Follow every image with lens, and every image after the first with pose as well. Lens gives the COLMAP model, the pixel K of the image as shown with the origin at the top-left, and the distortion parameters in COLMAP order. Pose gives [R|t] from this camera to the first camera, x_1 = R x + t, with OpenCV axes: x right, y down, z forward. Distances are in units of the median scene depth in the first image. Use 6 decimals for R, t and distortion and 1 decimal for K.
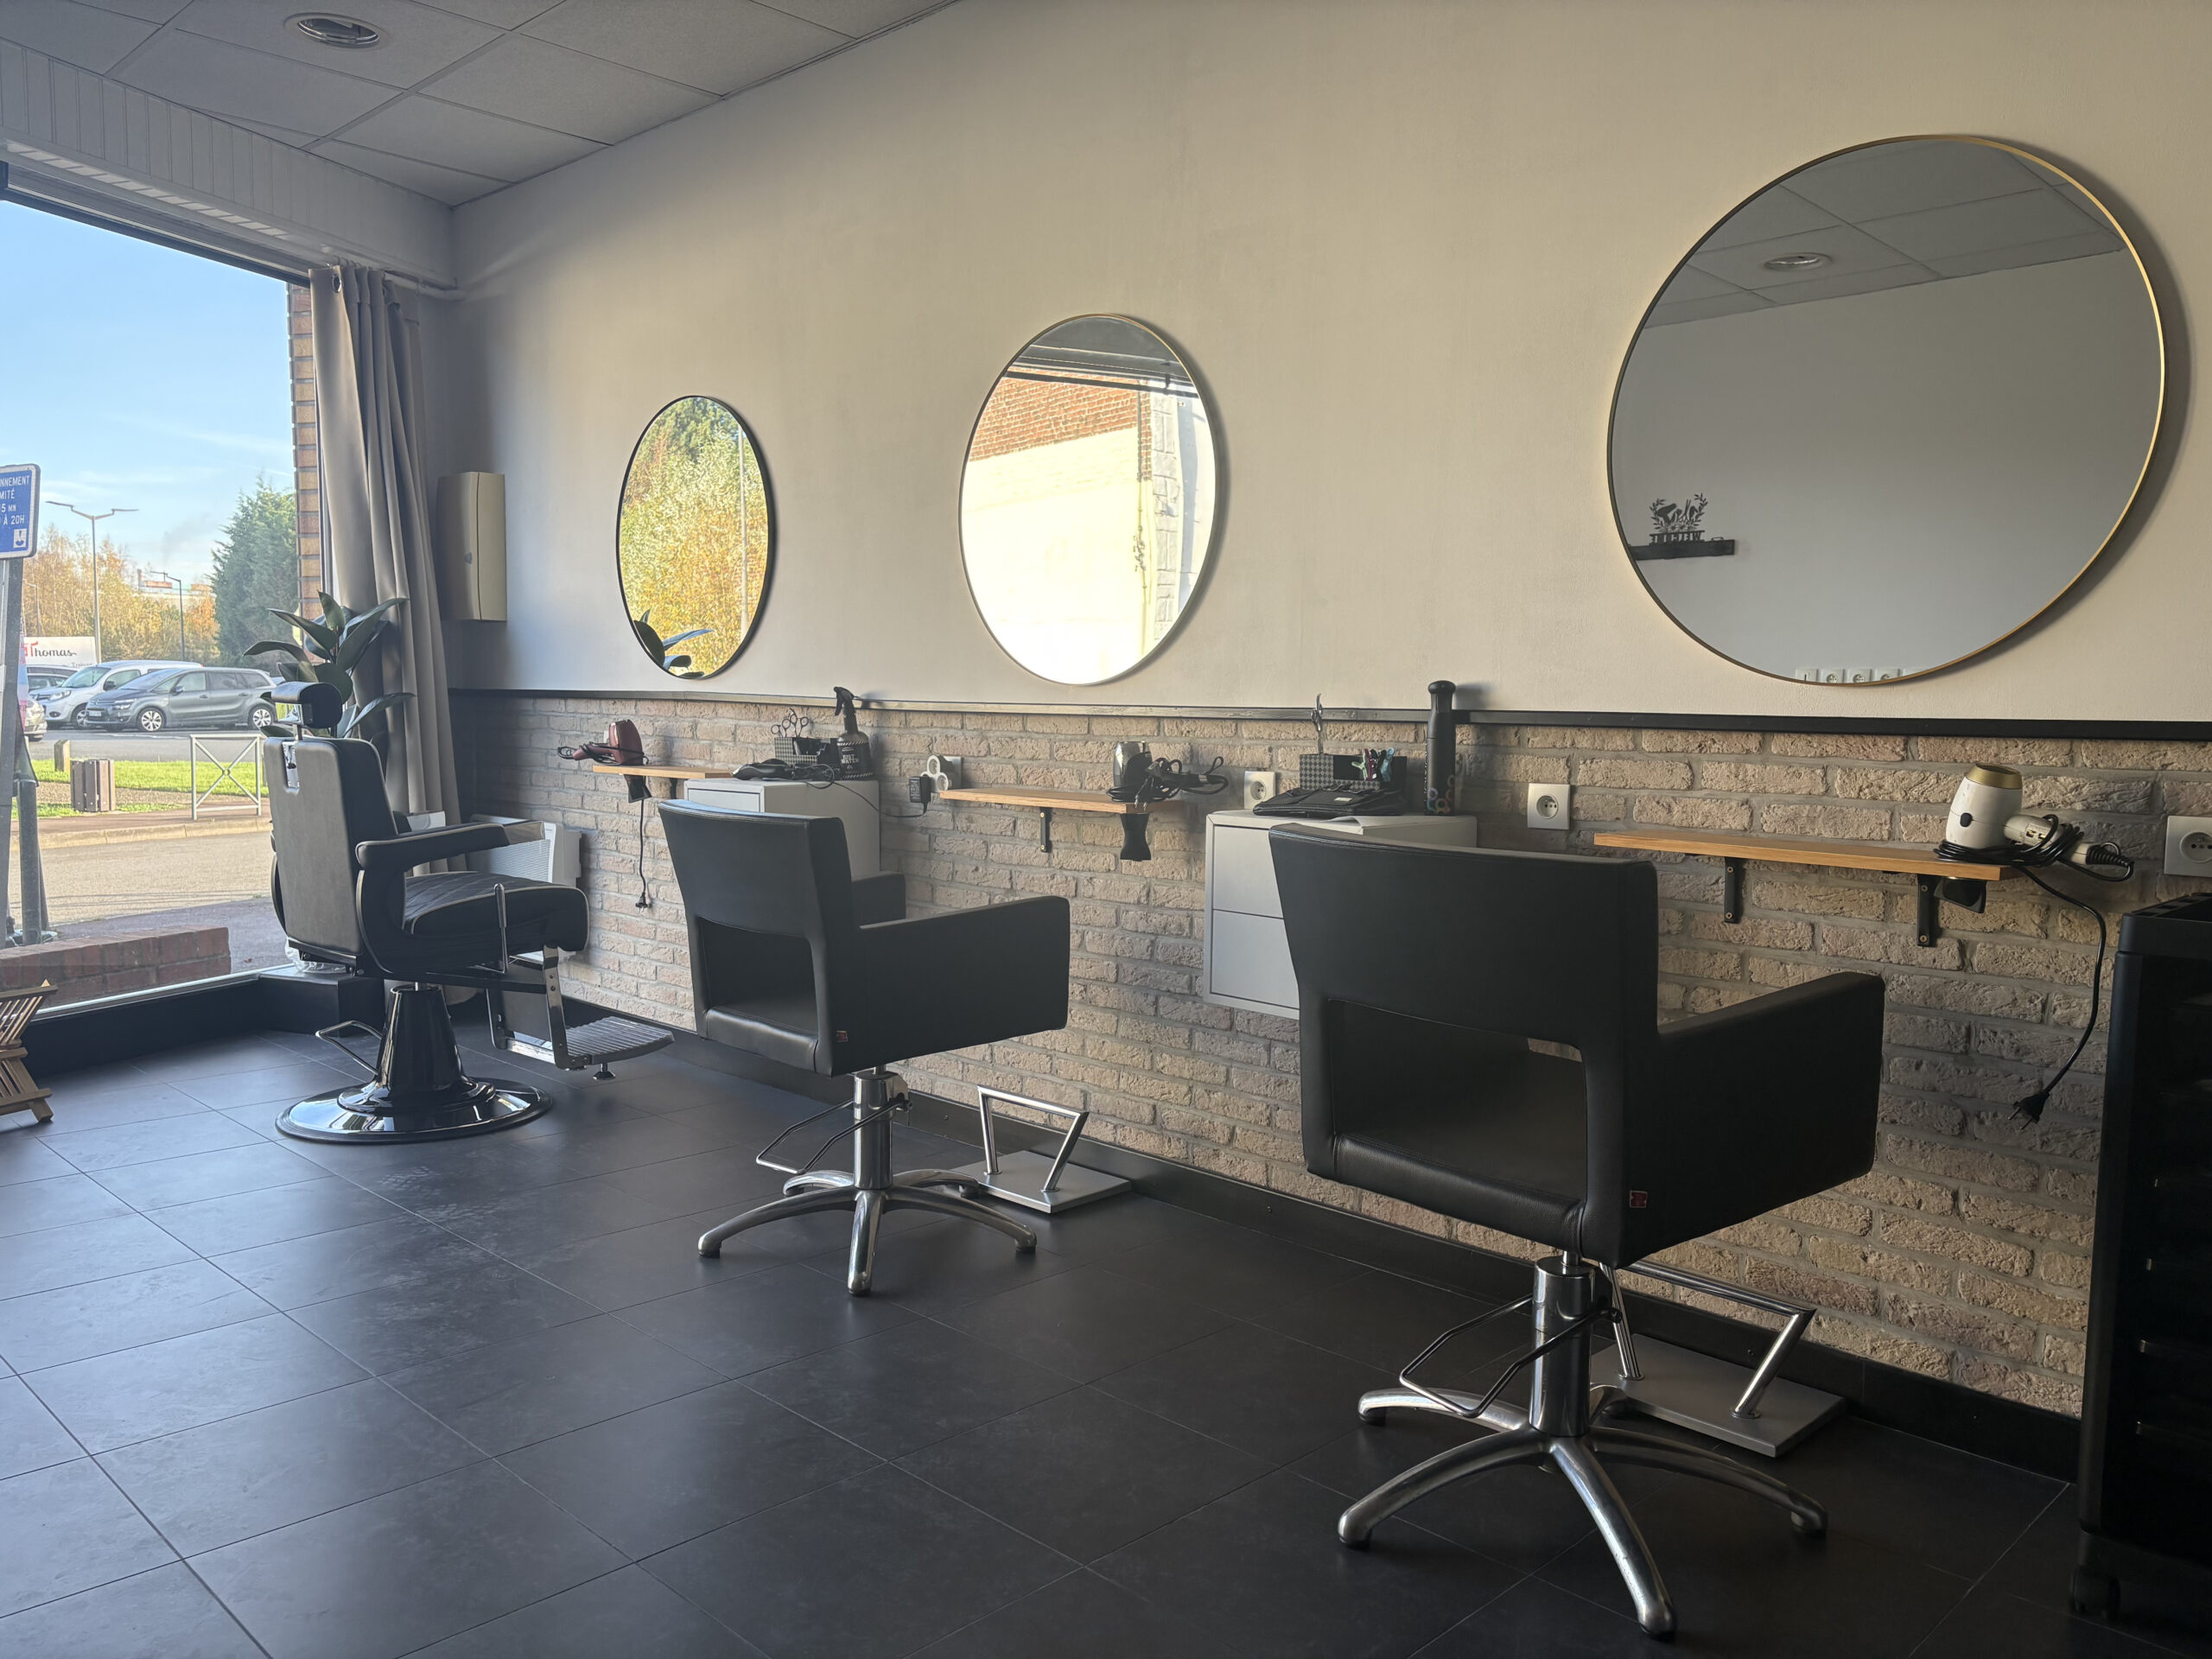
lens RADIAL K [[1719.2, 0, 1106.0], [0, 1719.2, 829.5], [0, 0, 1]] dist [0.171930, 0.000089]
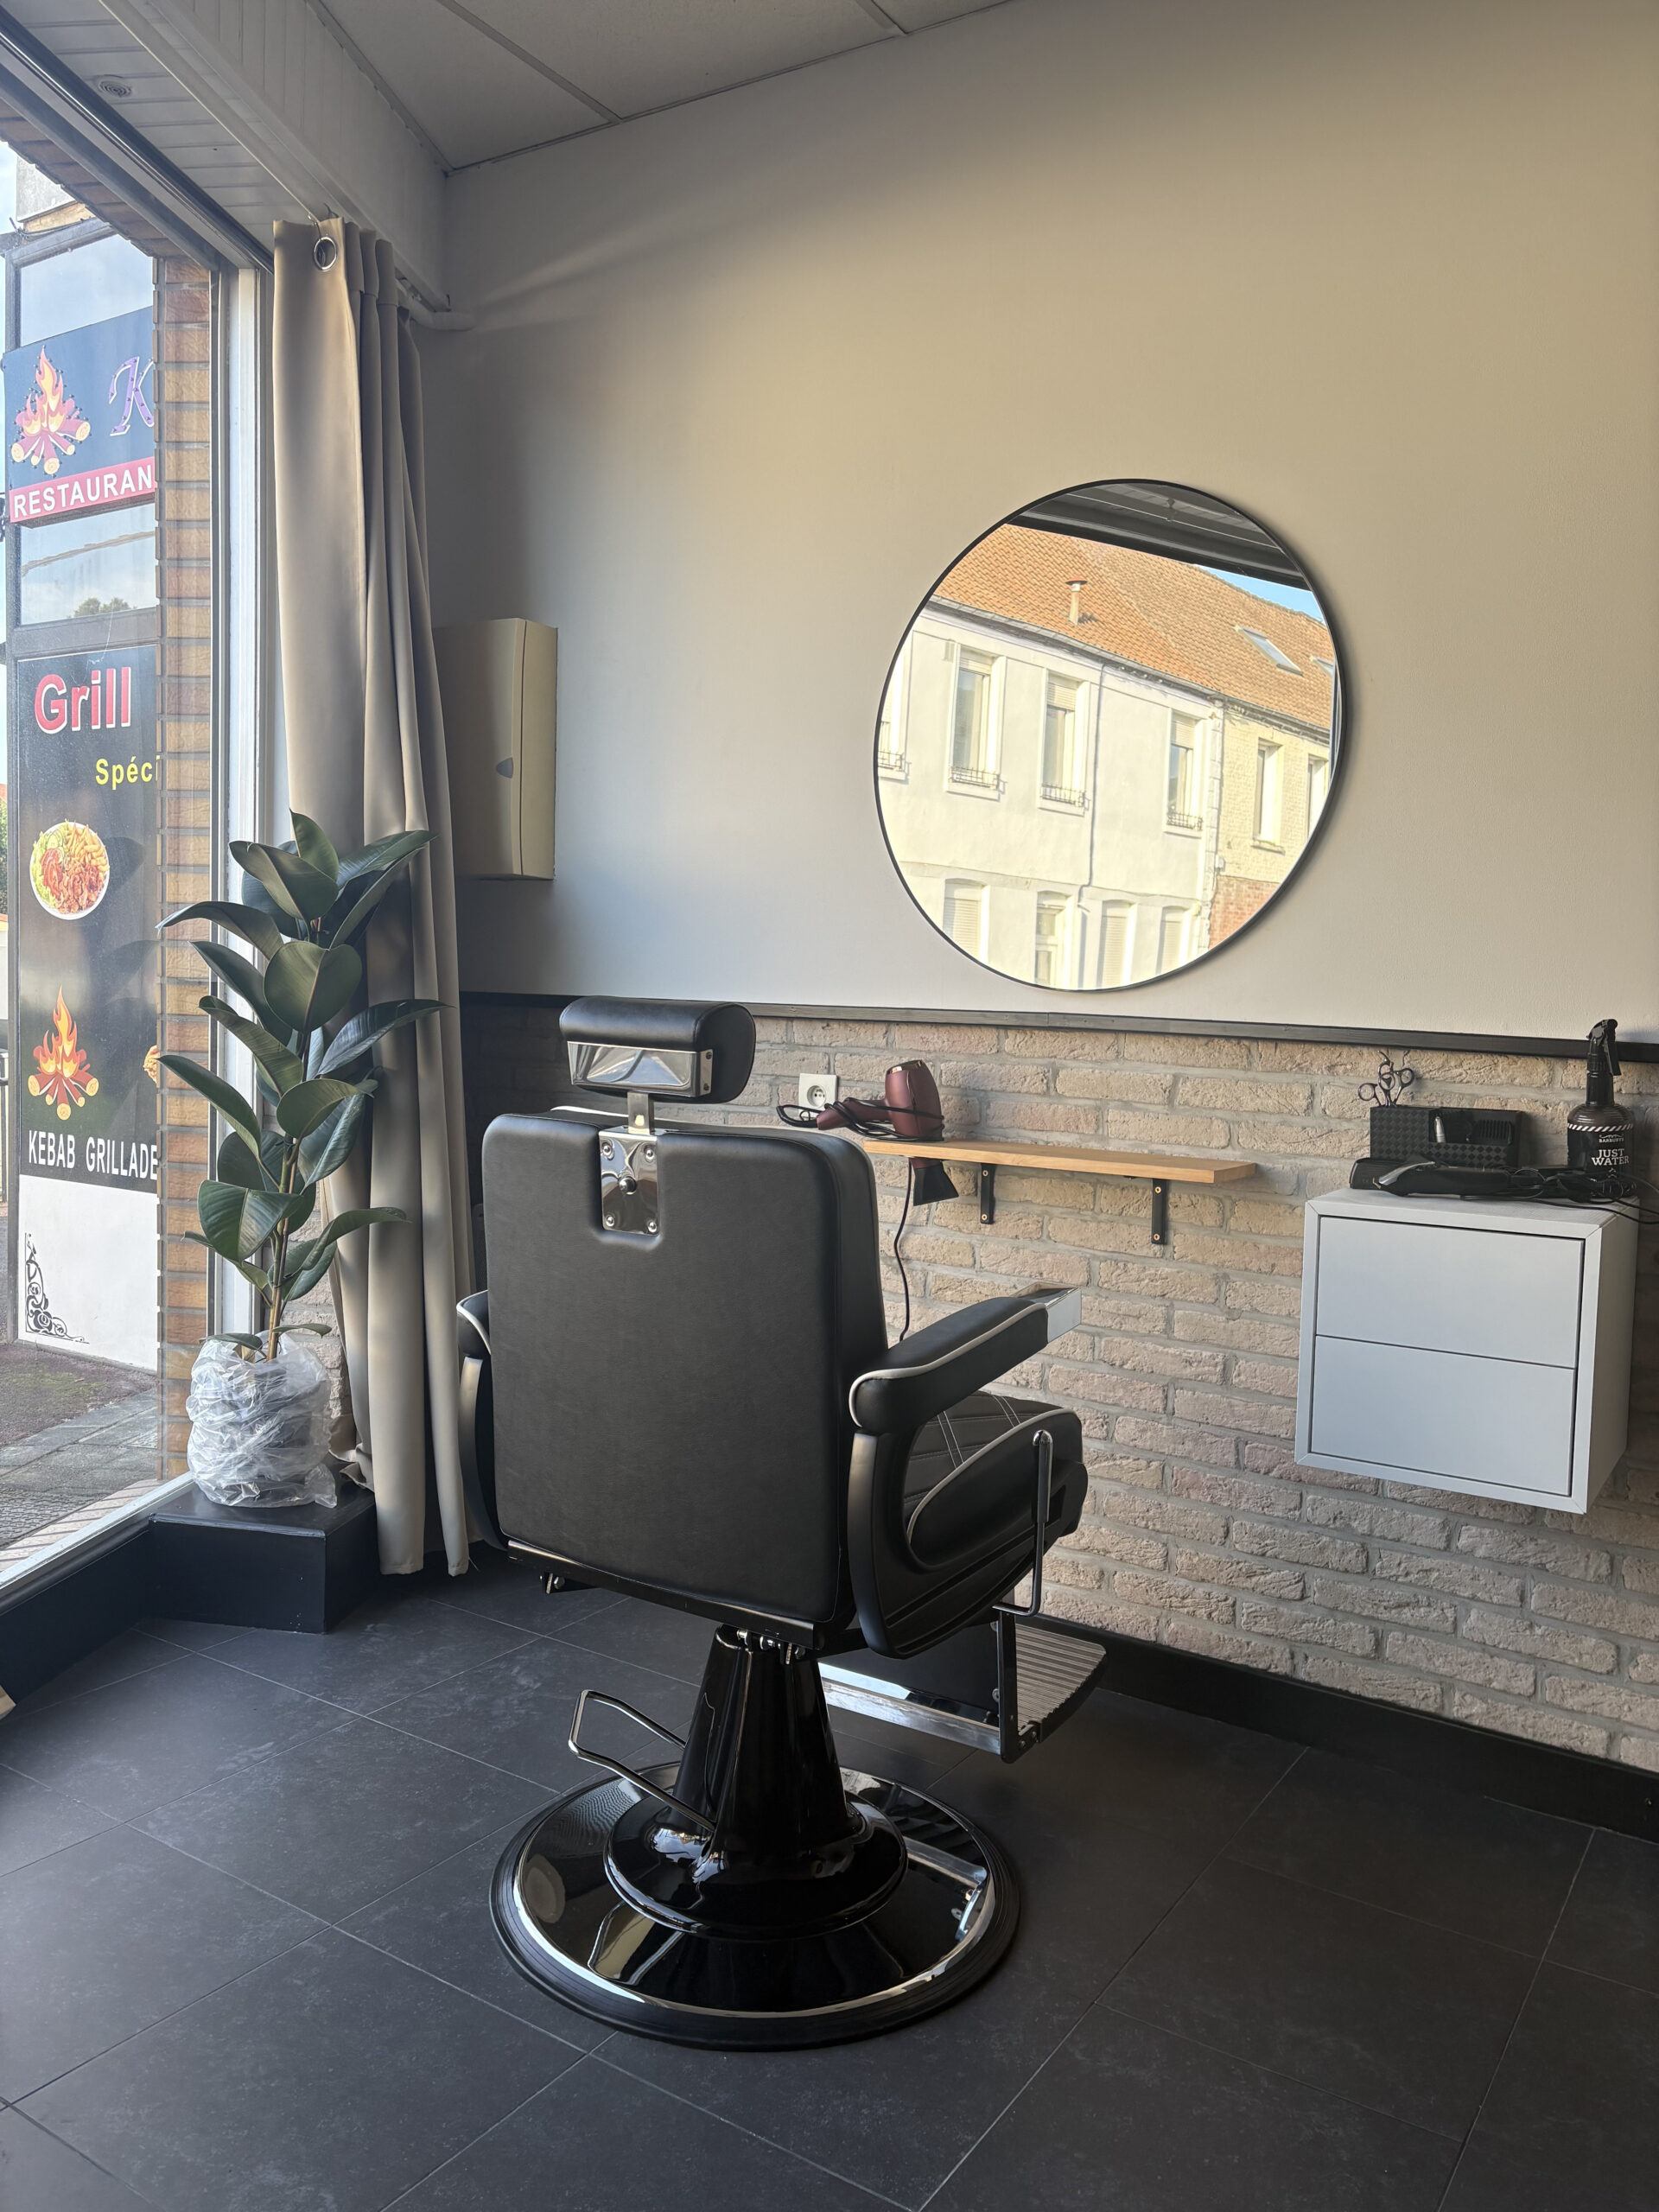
lens RADIAL K [[1719.2, 0, 825.9], [0, 1719.2, 1063.6], [0, 0, 1]] dist [0.171930, 0.000089]
pose [[0.978144, 0.015660, 0.207340, -0.381303], [-0.008712, 0.999371, -0.034381, -0.038803], [-0.207748, 0.031823, 0.977665, 0.431242]]
